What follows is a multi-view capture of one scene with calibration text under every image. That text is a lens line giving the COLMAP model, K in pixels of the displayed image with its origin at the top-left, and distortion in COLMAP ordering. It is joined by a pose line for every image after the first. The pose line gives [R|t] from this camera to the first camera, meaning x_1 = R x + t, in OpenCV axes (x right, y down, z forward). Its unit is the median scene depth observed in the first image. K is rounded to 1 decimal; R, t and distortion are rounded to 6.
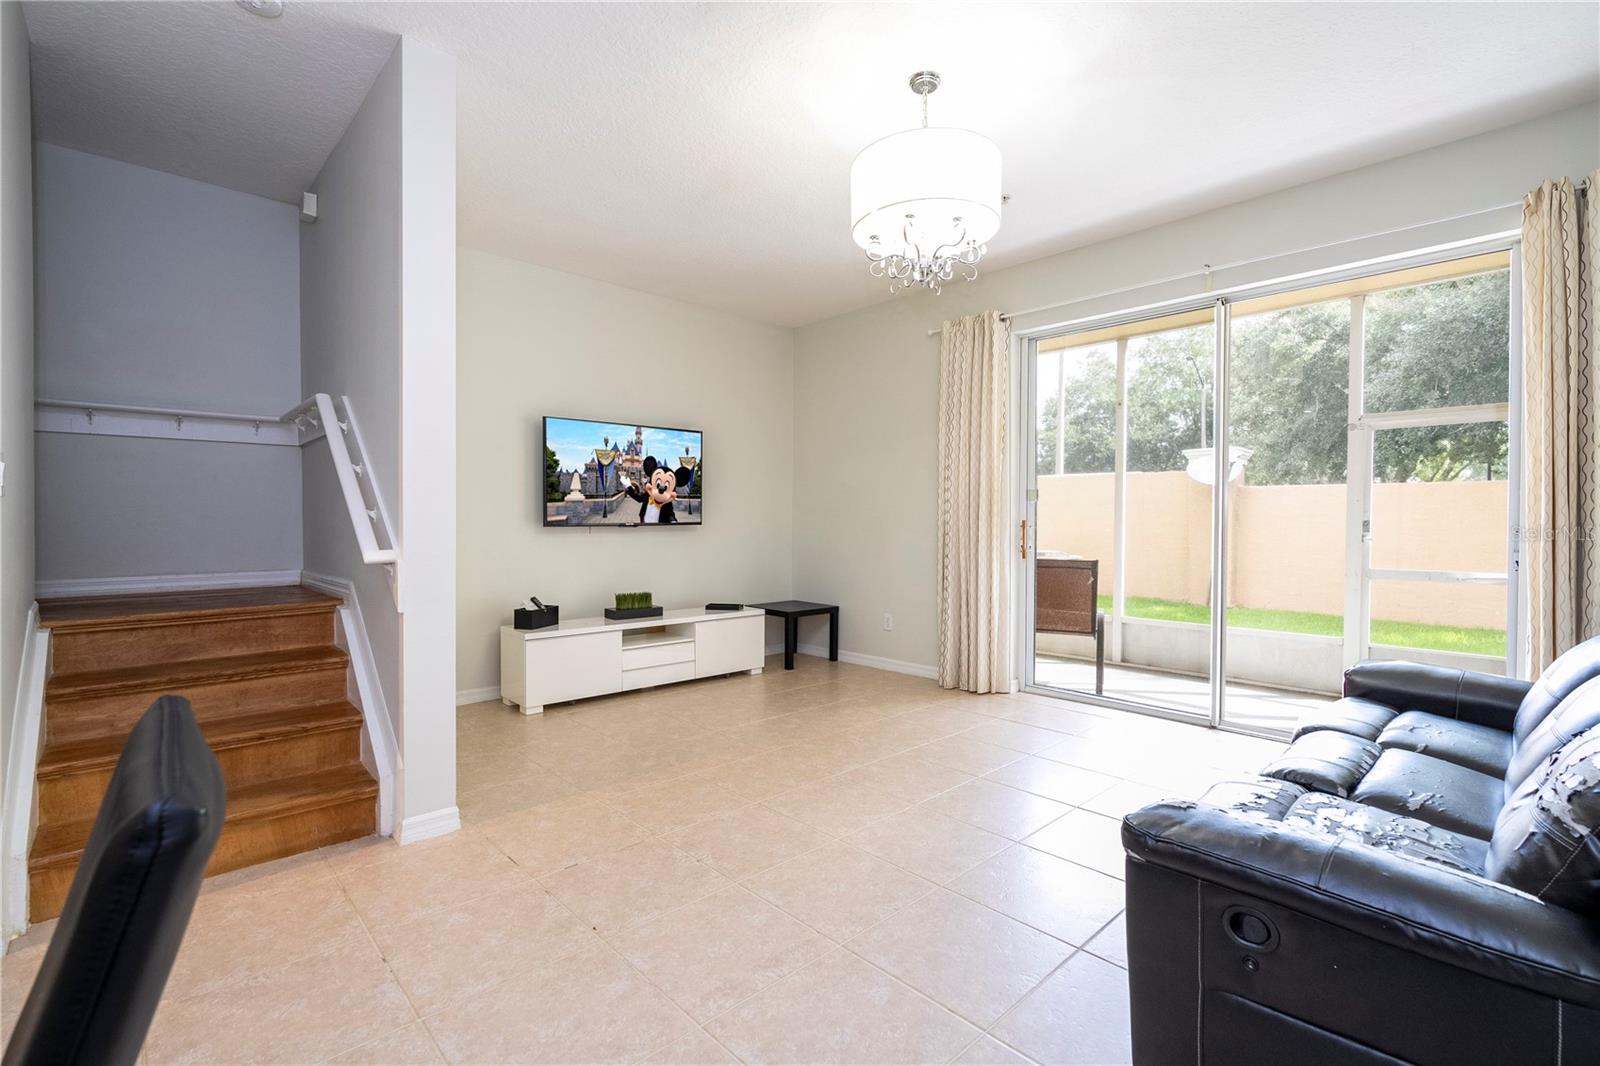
lens RADIAL K [[728.5, 0, 807.0], [0, 728.5, 526.9], [0, 0, 1]] dist [0.002534, 0.000276]
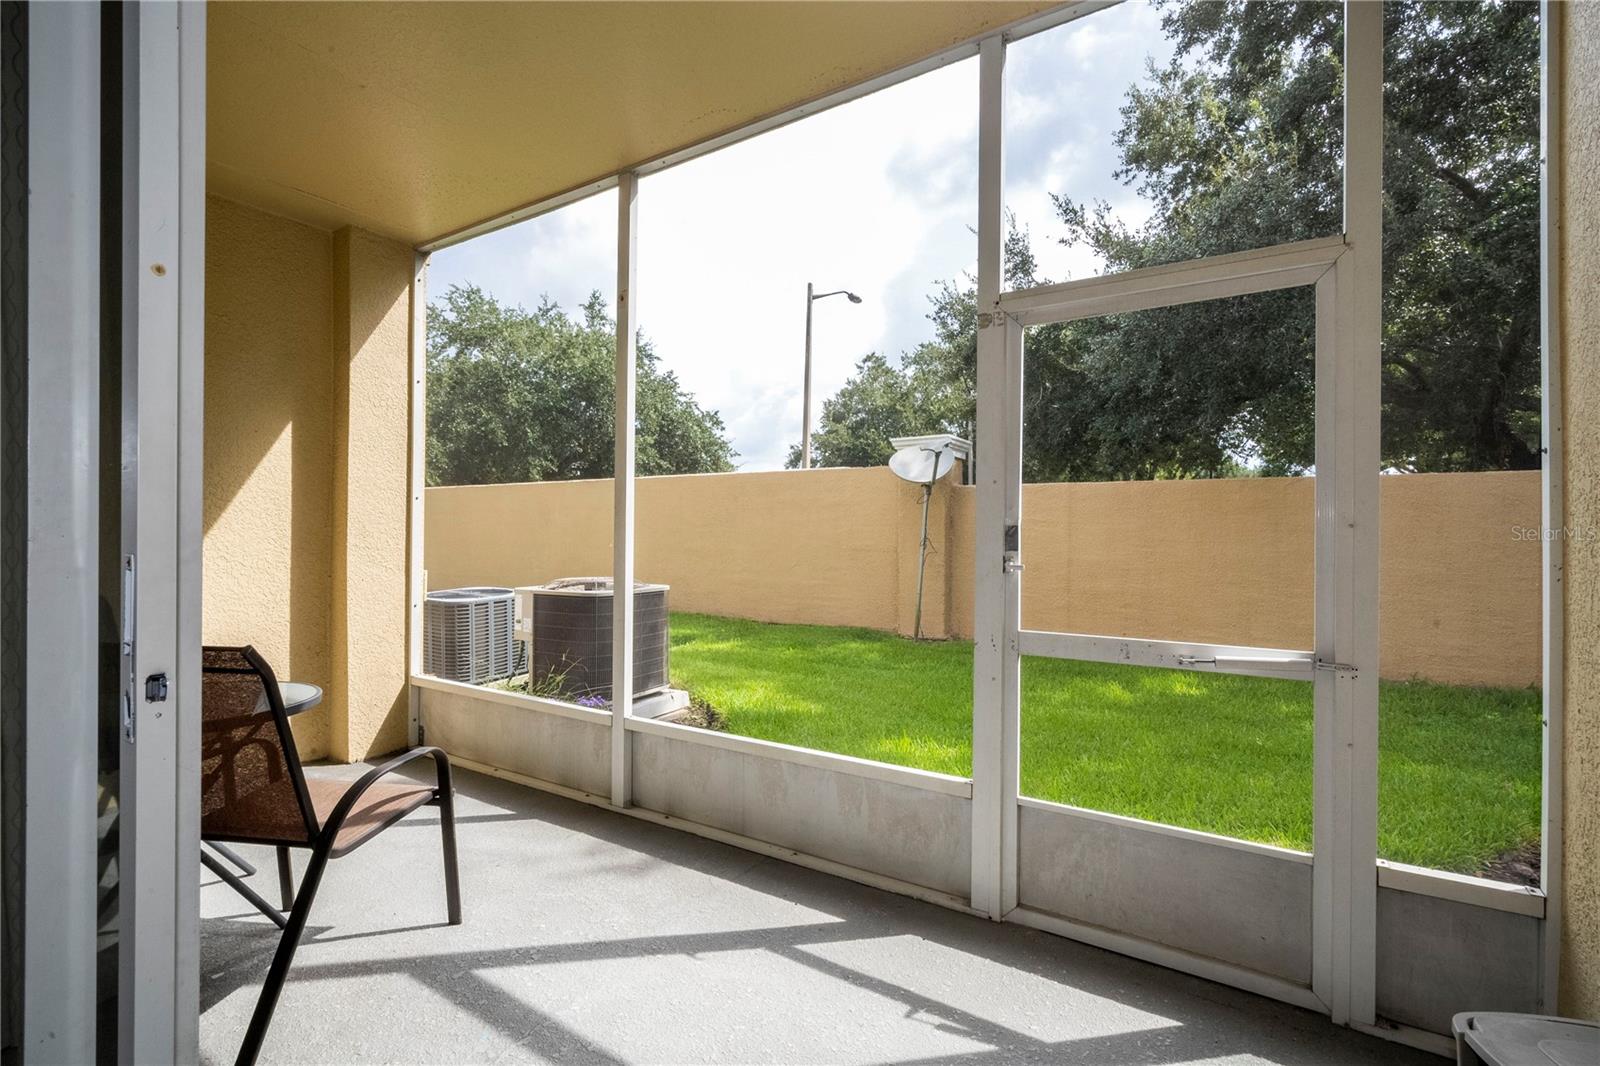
lens RADIAL K [[728.5, 0, 807.0], [0, 728.5, 526.9], [0, 0, 1]] dist [0.002534, 0.000276]
pose [[0.969806, -0.003093, 0.243857, 0.975175], [0.006320, 0.999902, -0.012452, -0.006439], [-0.243795, 0.013617, 0.969731, 1.078199]]
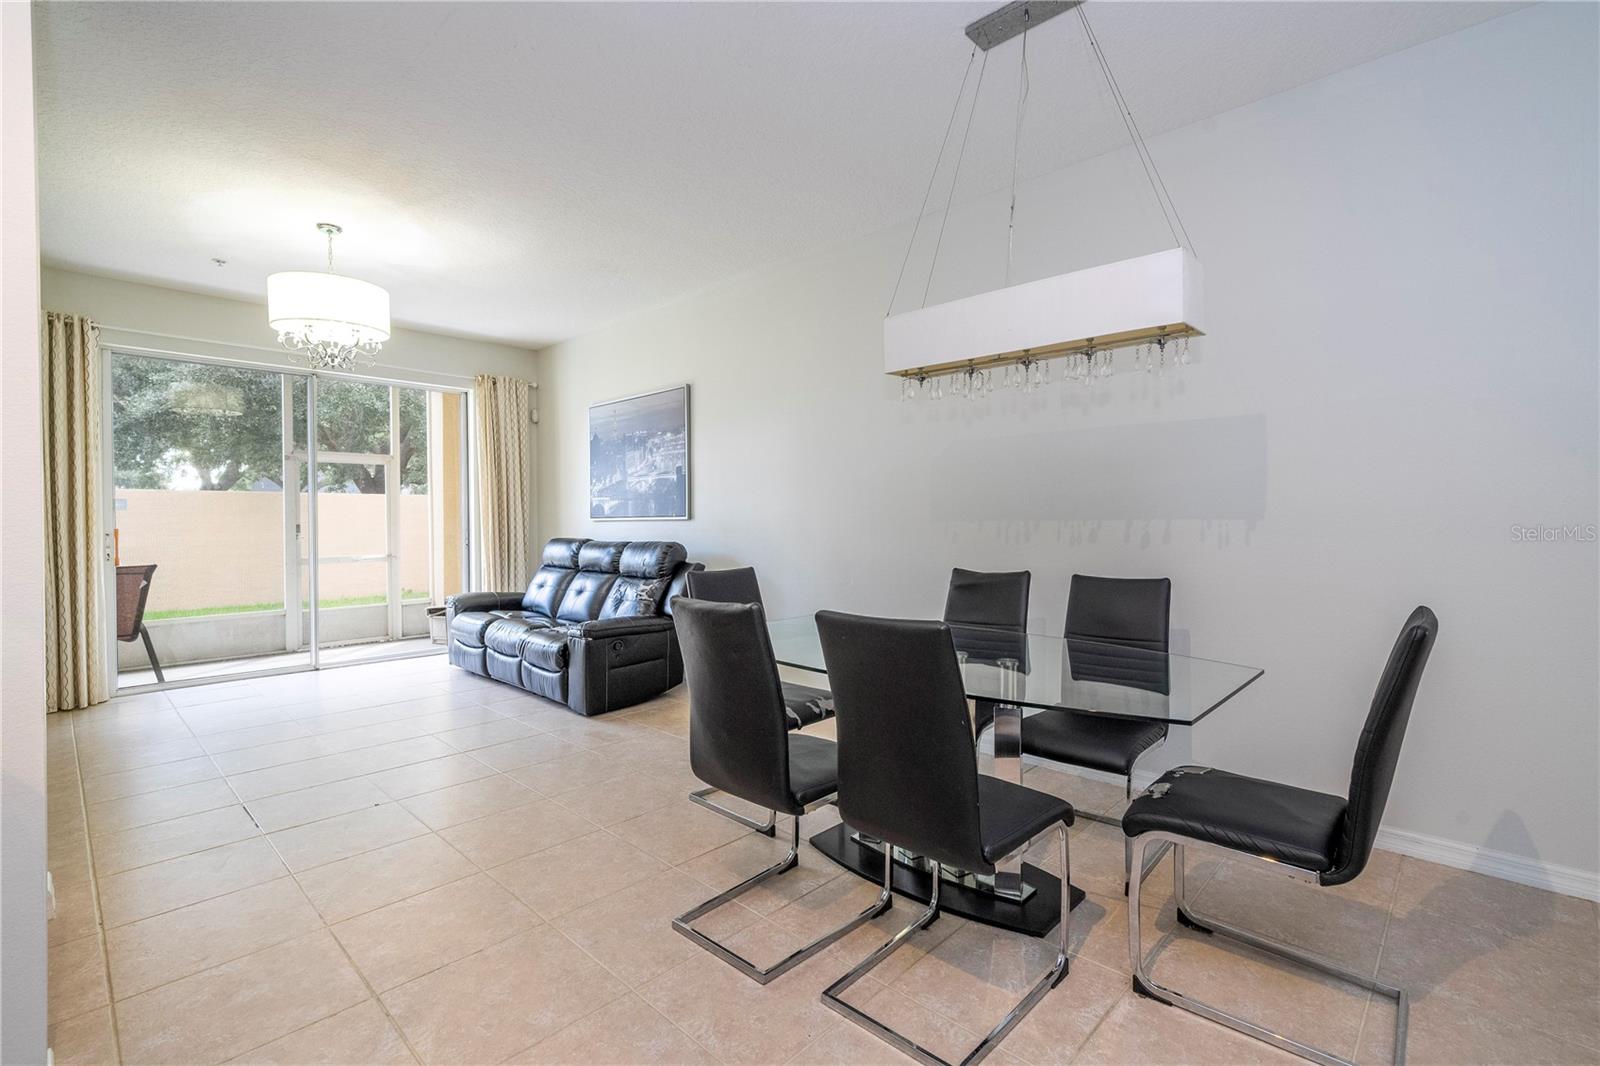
lens RADIAL K [[728.5, 0, 807.0], [0, 728.5, 526.9], [0, 0, 1]] dist [0.002534, 0.000276]
pose [[-0.054675, -0.016248, 0.998372, -1.326504], [0.019255, 0.999665, 0.017323, -0.017998], [-0.998319, 0.020171, -0.054344, 0.145999]]
